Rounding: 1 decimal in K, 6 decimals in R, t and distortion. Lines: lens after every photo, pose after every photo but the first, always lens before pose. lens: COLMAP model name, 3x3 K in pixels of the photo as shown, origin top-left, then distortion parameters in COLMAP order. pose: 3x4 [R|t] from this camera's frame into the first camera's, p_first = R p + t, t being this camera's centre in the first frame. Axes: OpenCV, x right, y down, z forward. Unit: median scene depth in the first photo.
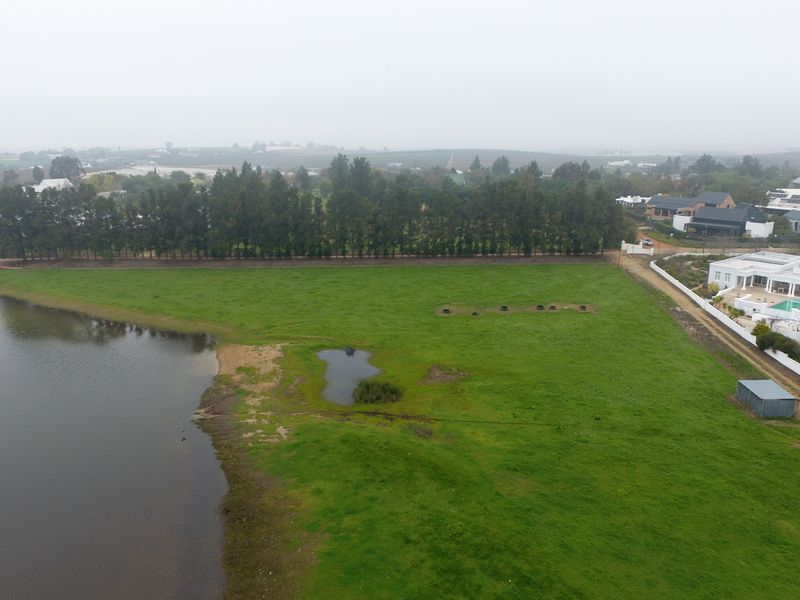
lens RADIAL K [[612.9, 0, 375.1], [0, 612.9, 301.2], [0, 0, 1]] dist [0.000496, -0.002172]
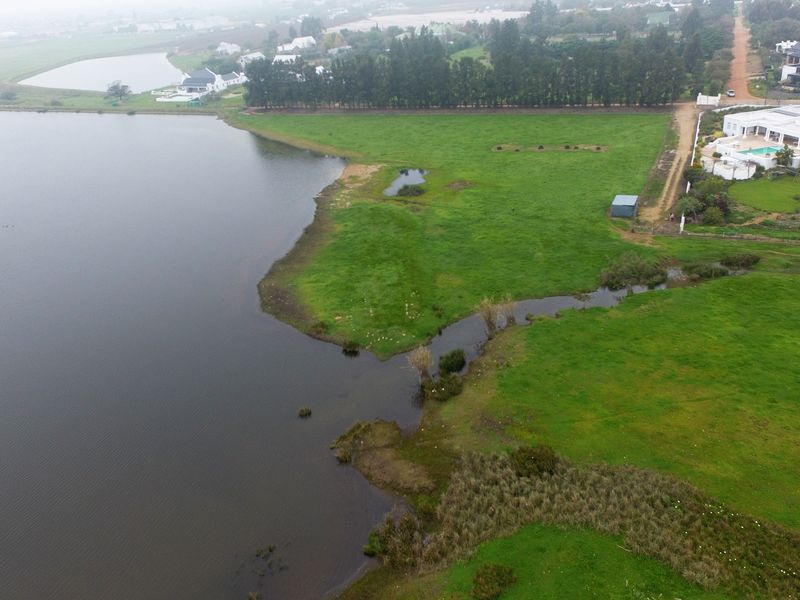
lens RADIAL K [[600.0, 0, 375.2], [0, 600.0, 299.0], [0, 0, 1]] dist [-0.002160, -0.002006]
pose [[0.917403, 0.123021, -0.378467, 0.556987], [-0.023694, 0.966217, 0.256637, 0.004642], [0.397253, -0.226473, 0.889326, -0.615857]]
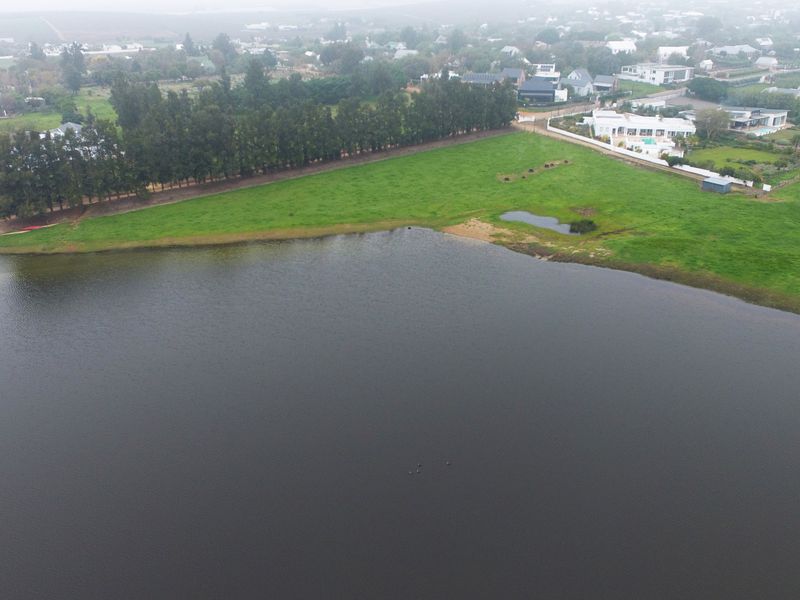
lens RADIAL K [[675.4, 0, 419.7], [0, 675.4, 299.5], [0, 0, 1]] dist [-0.004077, -0.002691]
pose [[0.755515, -0.278573, 0.592954, -1.362396], [0.169558, 0.957398, 0.233748, -0.152656], [-0.632809, -0.076060, 0.770563, -0.144612]]
